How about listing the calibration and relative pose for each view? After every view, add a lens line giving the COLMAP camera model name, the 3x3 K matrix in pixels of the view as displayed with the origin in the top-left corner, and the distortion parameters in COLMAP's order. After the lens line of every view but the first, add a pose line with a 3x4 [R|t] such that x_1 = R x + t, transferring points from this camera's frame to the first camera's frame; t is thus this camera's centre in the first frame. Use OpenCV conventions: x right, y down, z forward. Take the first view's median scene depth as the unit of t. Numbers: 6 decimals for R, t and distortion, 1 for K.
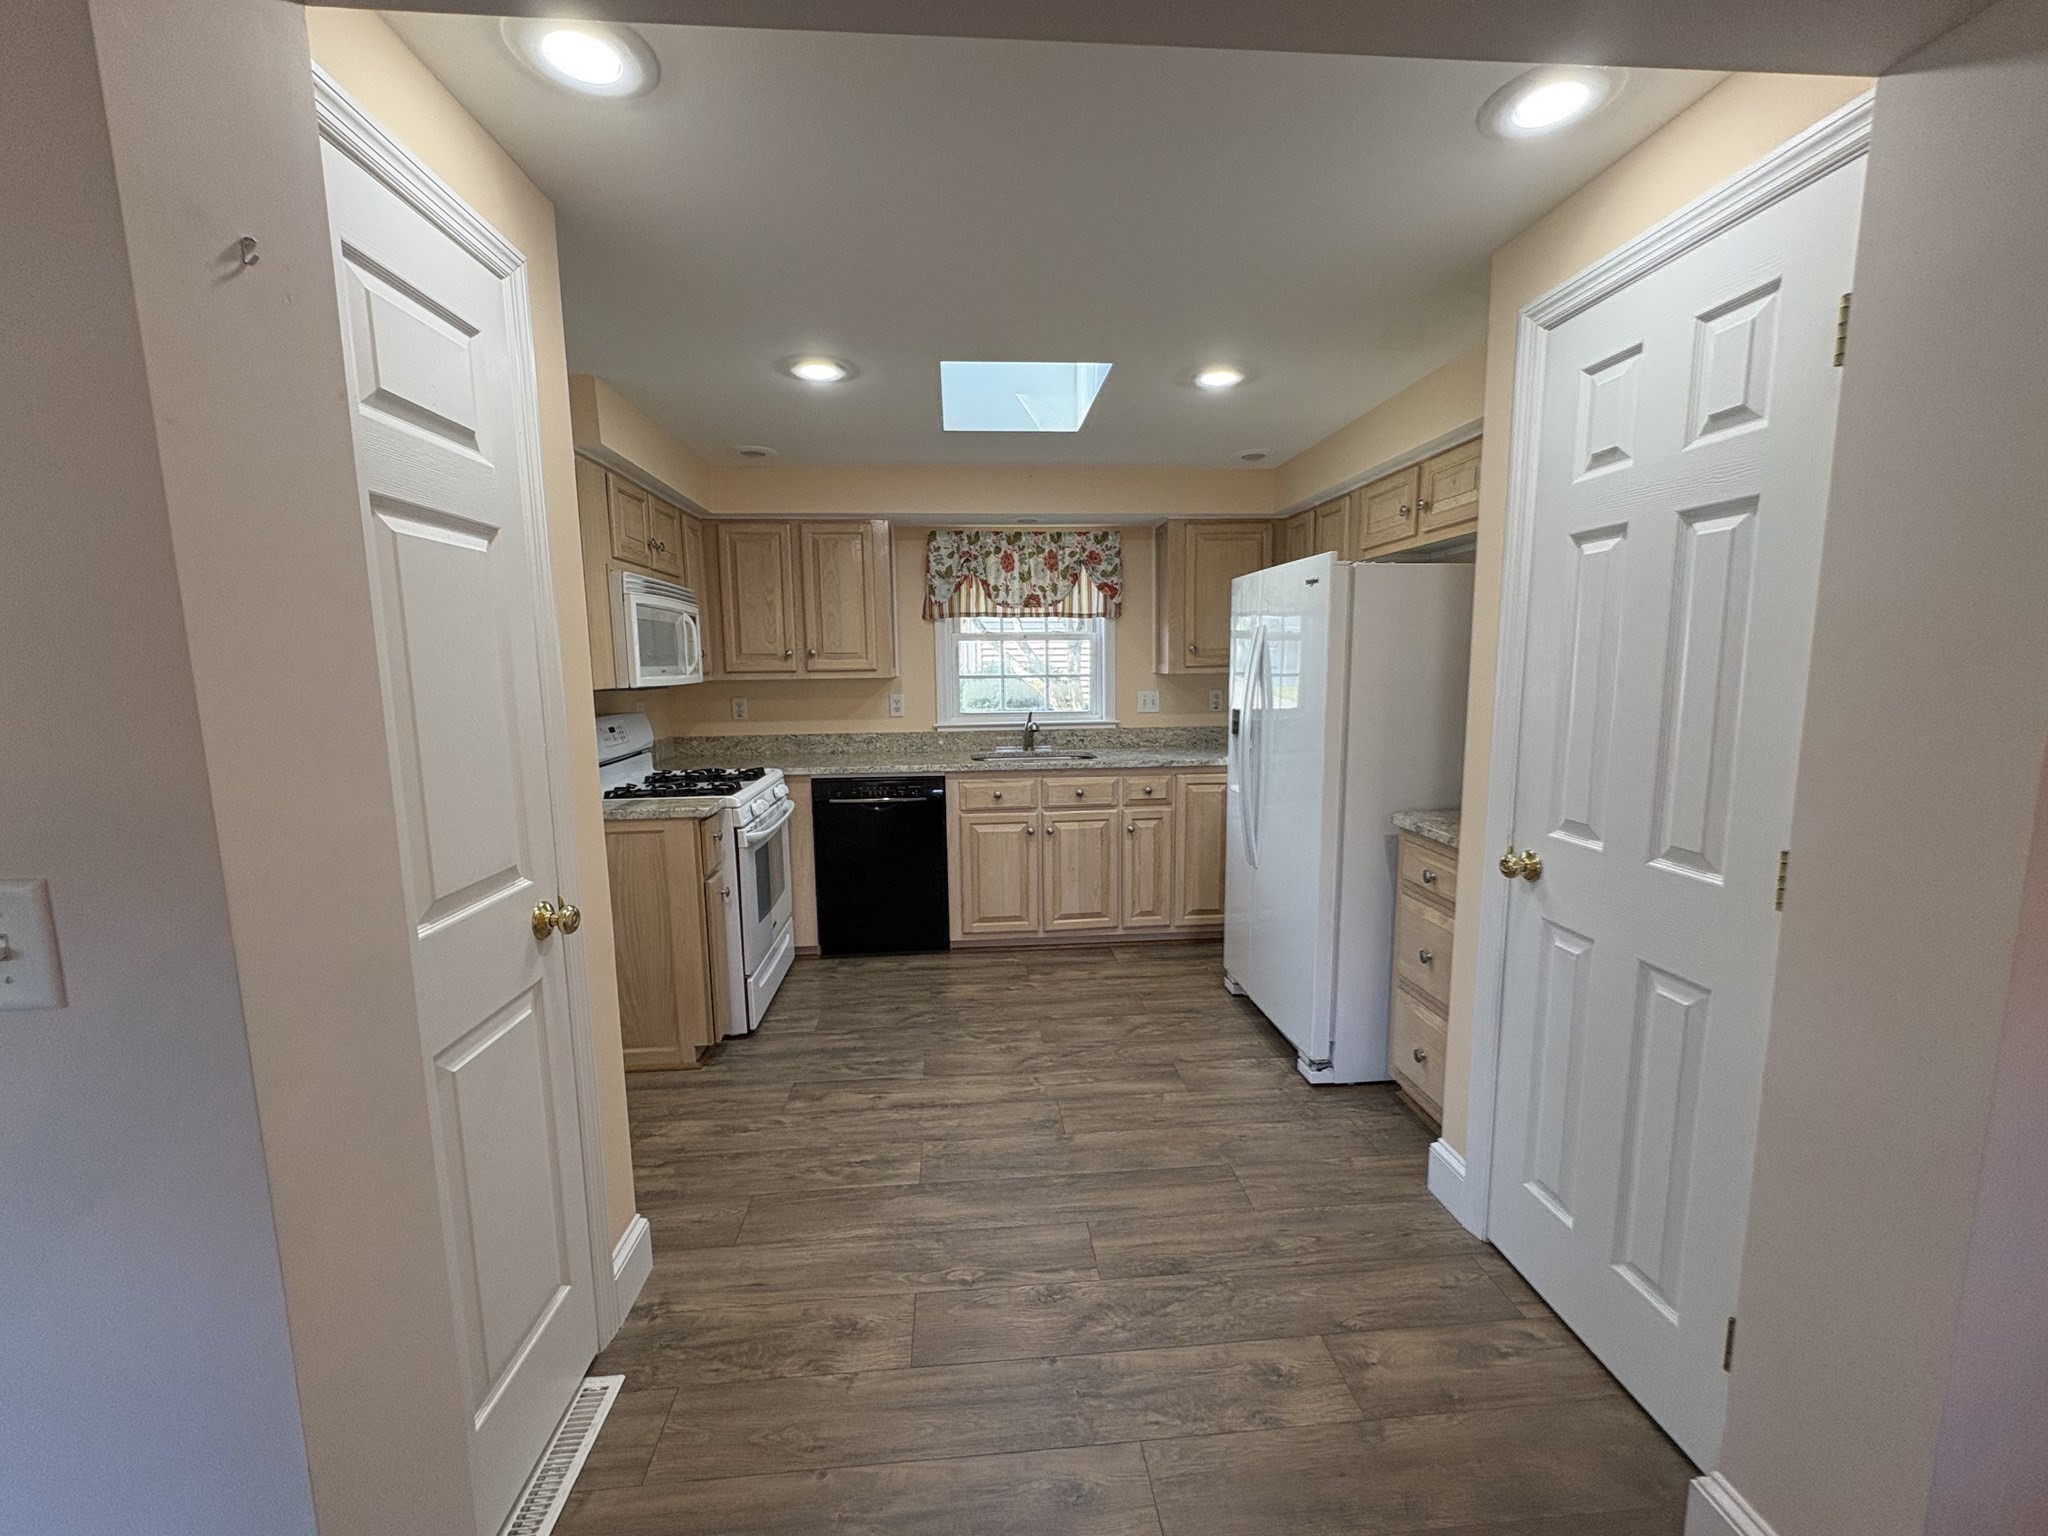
lens RADIAL K [[816.2, 0, 1024.0], [0, 816.2, 768.0], [0, 0, 1]] dist [0.000250, -0.000037]
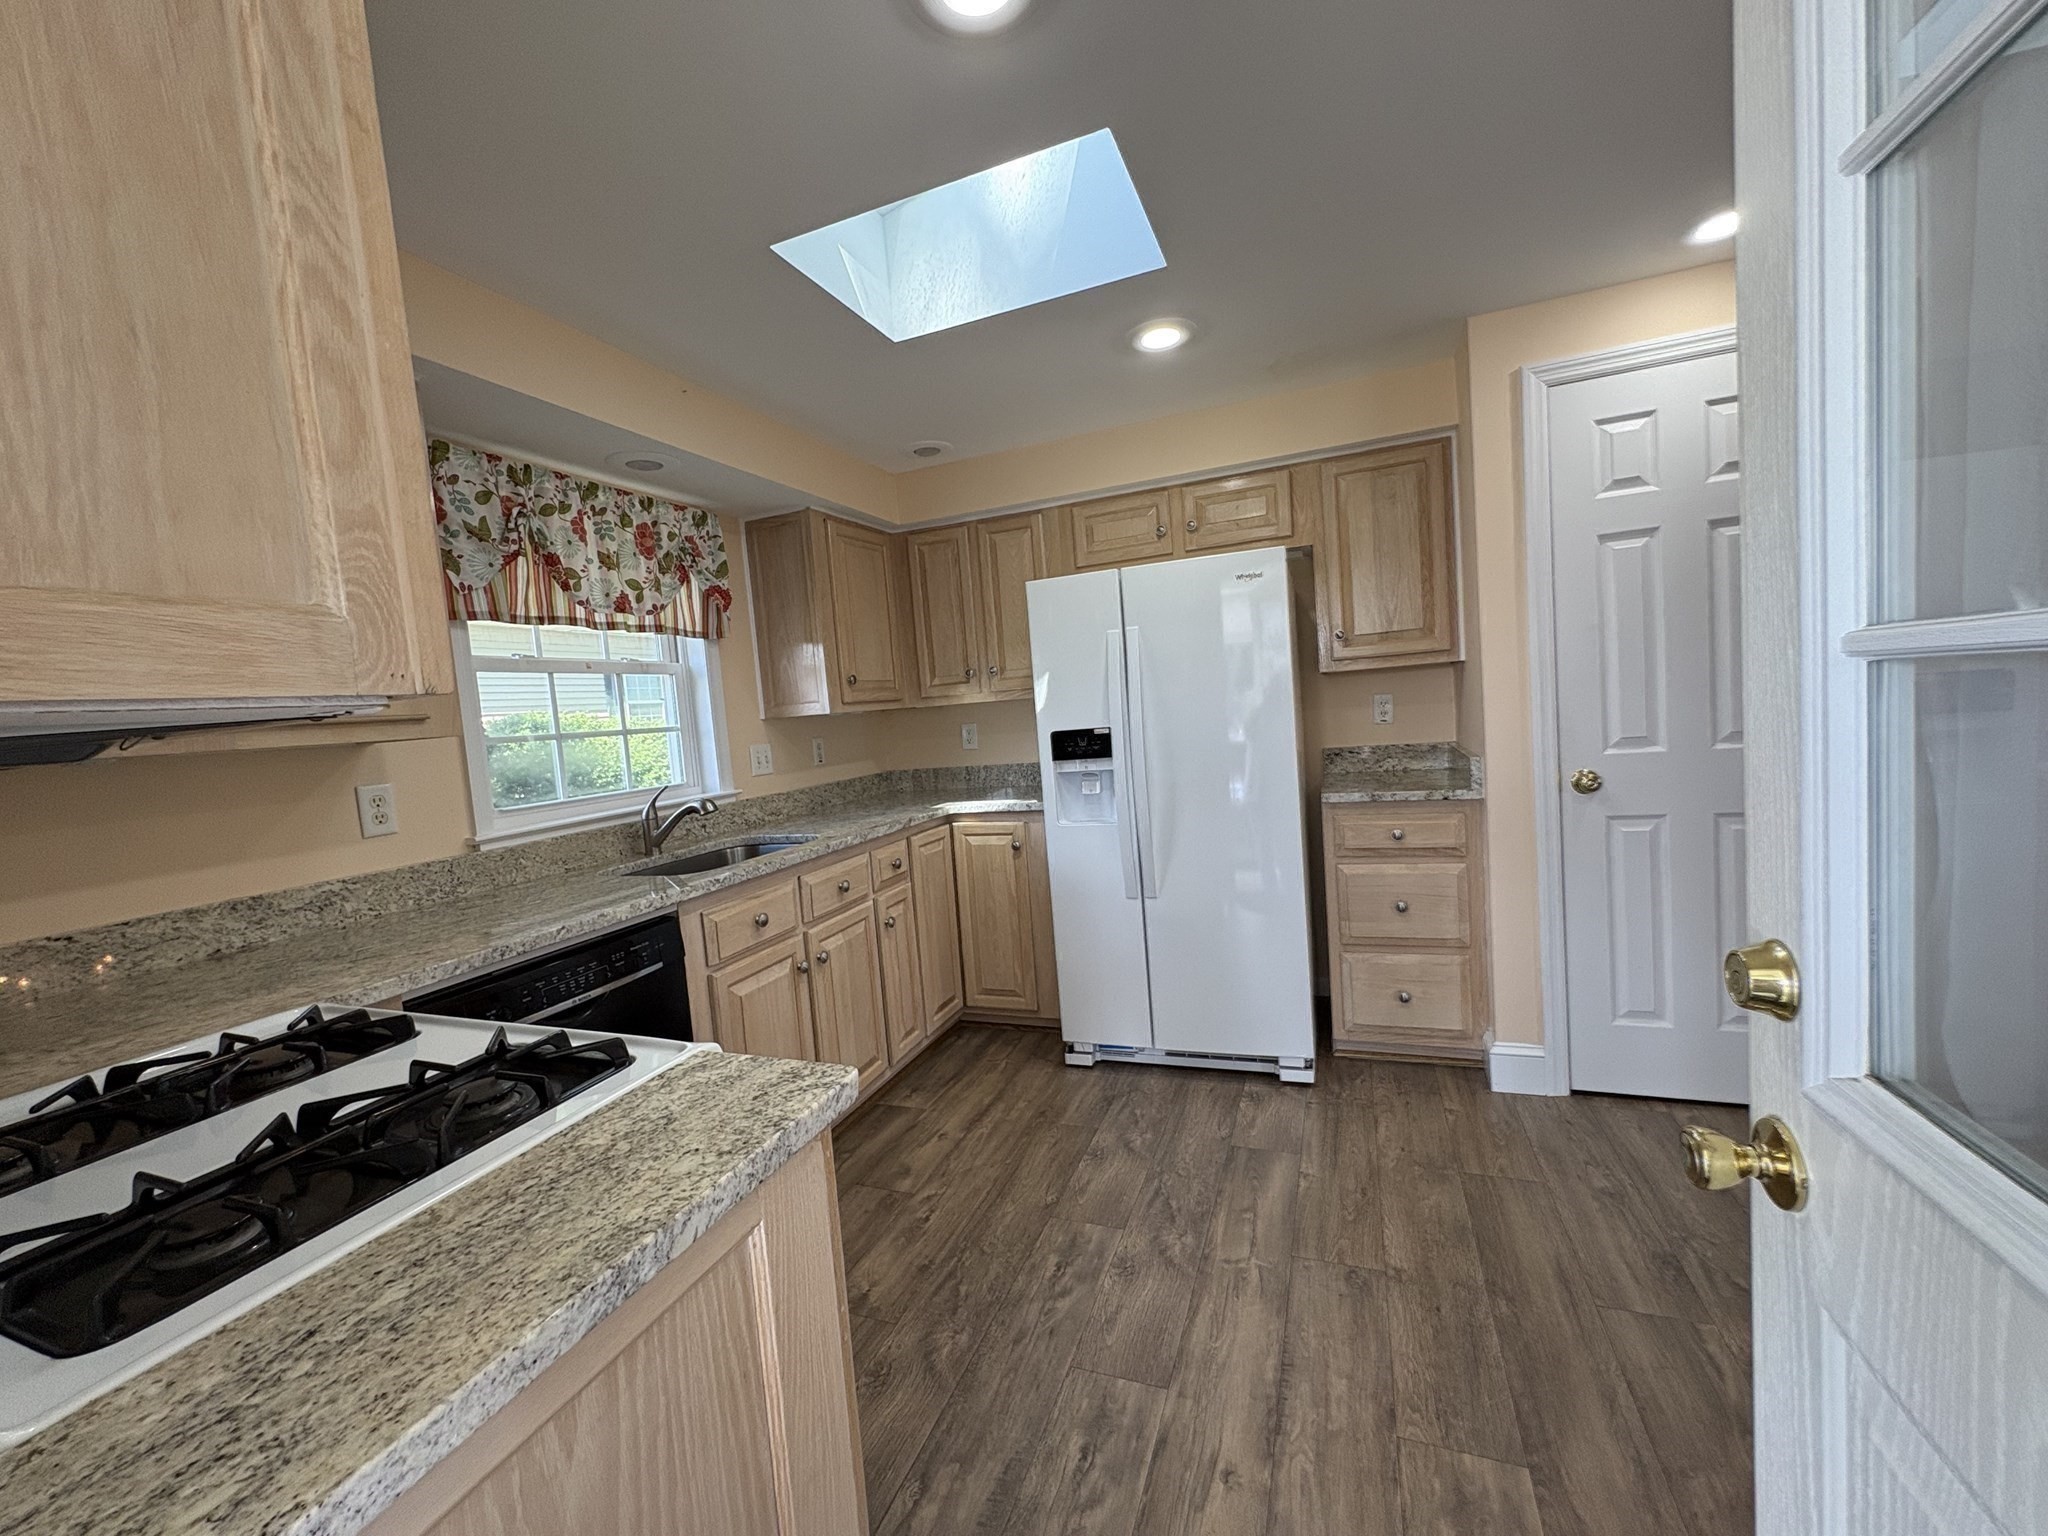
lens RADIAL K [[816.2, 0, 1024.0], [0, 816.2, 768.0], [0, 0, 1]] dist [0.000250, -0.000037]
pose [[0.439901, -0.089725, 0.893553, -0.409169], [0.192026, 0.981382, 0.004009, -0.034876], [-0.877276, 0.169821, 0.448940, 0.509886]]
